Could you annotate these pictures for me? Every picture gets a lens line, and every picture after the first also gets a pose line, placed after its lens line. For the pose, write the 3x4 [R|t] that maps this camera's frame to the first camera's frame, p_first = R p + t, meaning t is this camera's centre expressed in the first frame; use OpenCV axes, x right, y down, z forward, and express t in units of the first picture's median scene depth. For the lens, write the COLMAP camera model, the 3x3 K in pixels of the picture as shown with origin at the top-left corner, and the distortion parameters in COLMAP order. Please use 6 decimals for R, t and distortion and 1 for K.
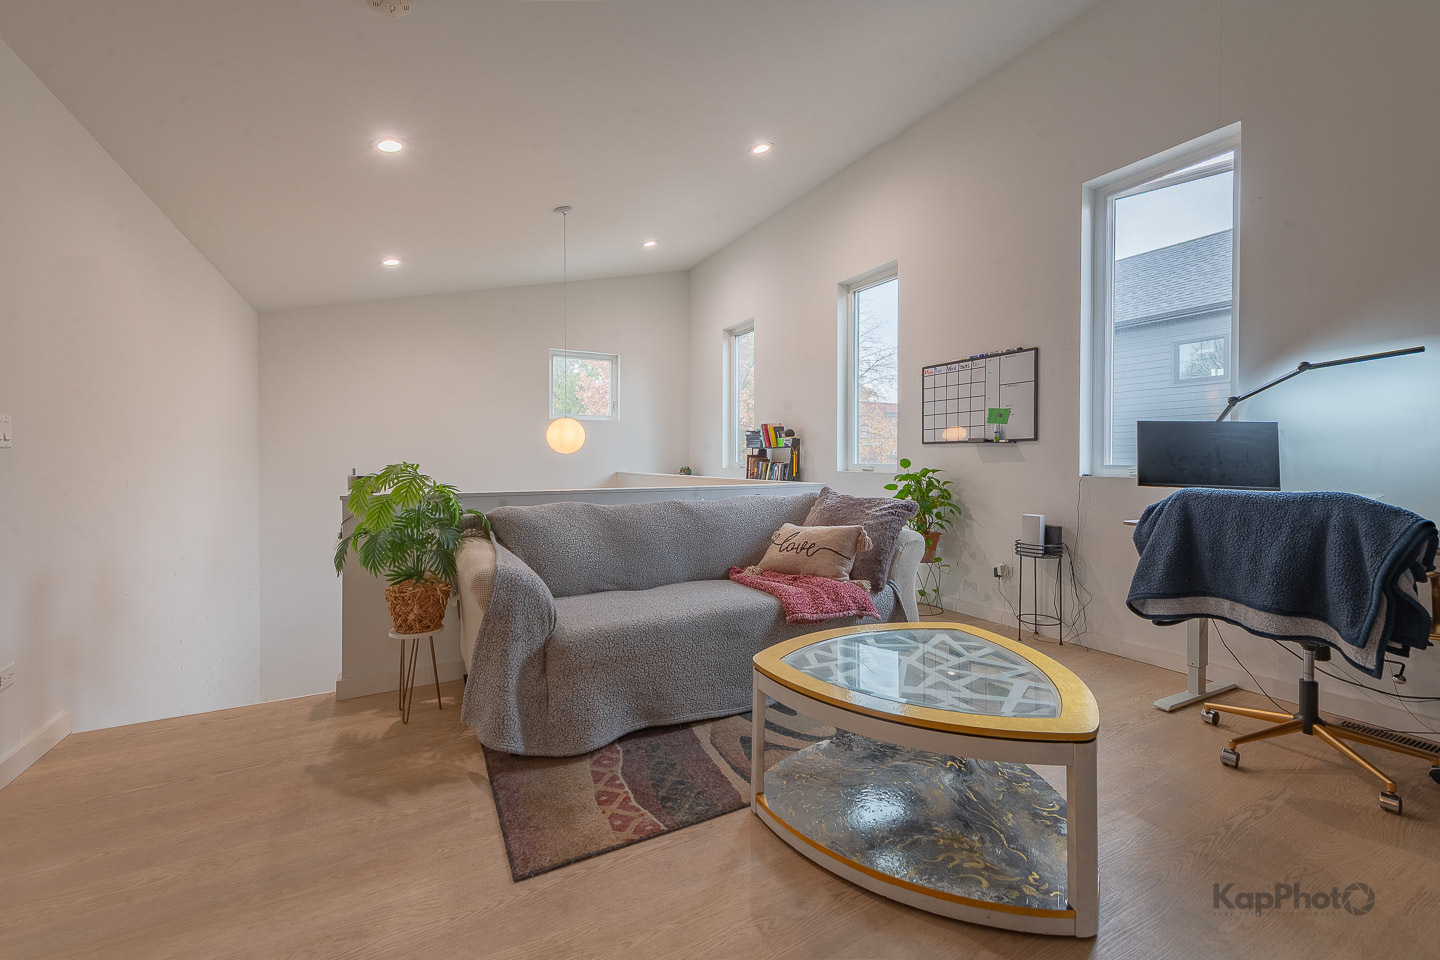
lens RADIAL K [[591.1, 0, 720.1], [0, 591.1, 469.2], [0, 0, 1]] dist [0.018101, -0.005563]
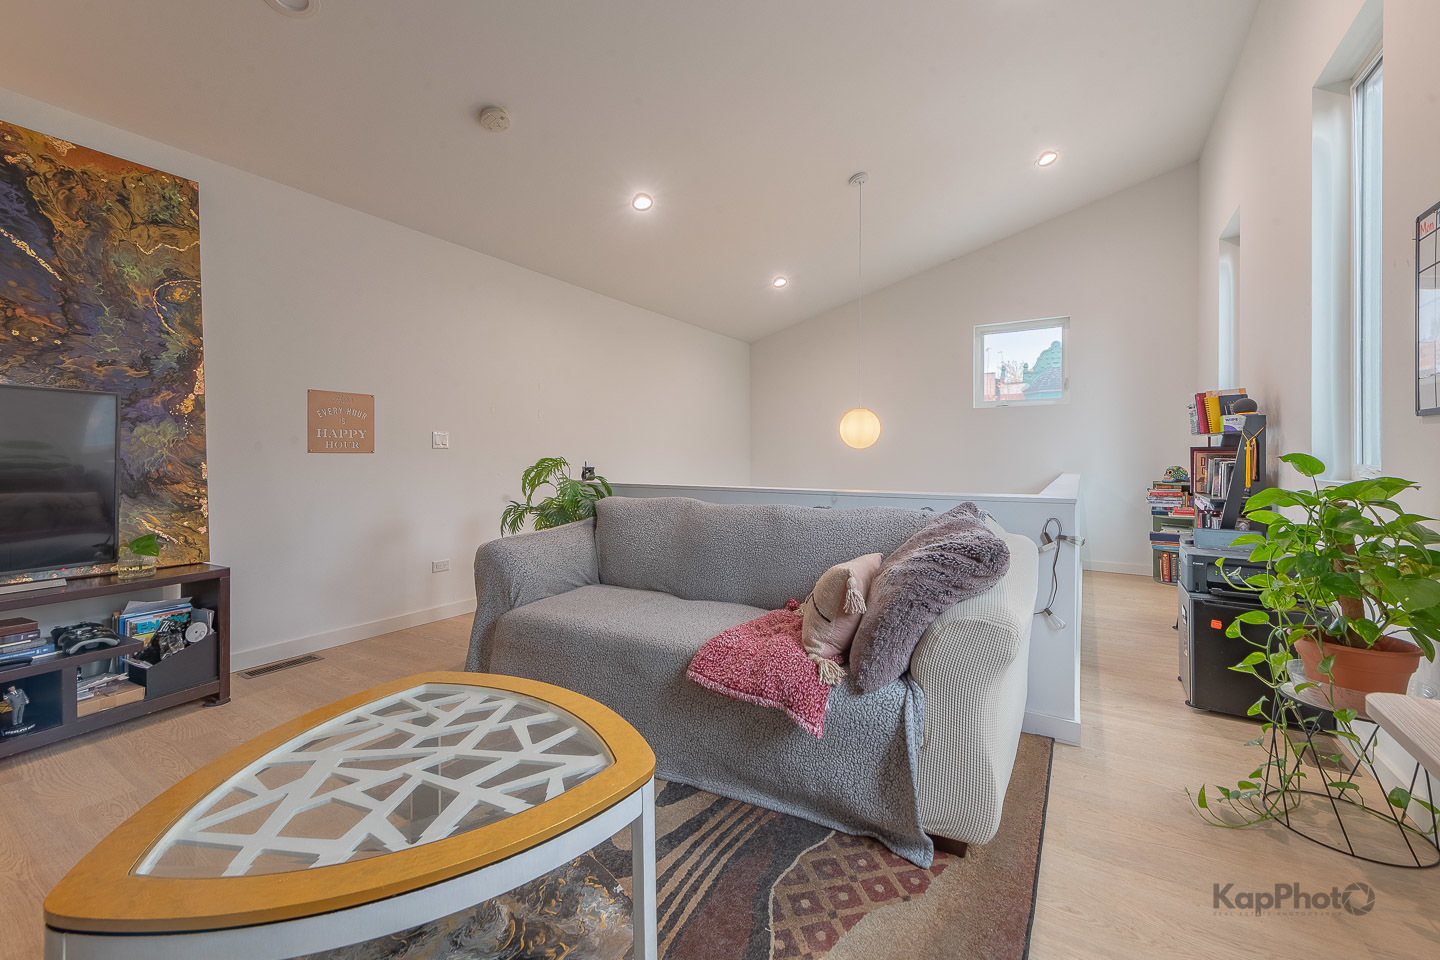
lens RADIAL K [[591.1, 0, 719.4], [0, 591.1, 467.1], [0, 0, 1]] dist [0.018101, -0.005563]
pose [[0.483383, 0.014810, -0.875284, 0.569413], [-0.011346, 0.999879, 0.010653, -0.008423], [0.875335, 0.004781, 0.483493, 0.501083]]
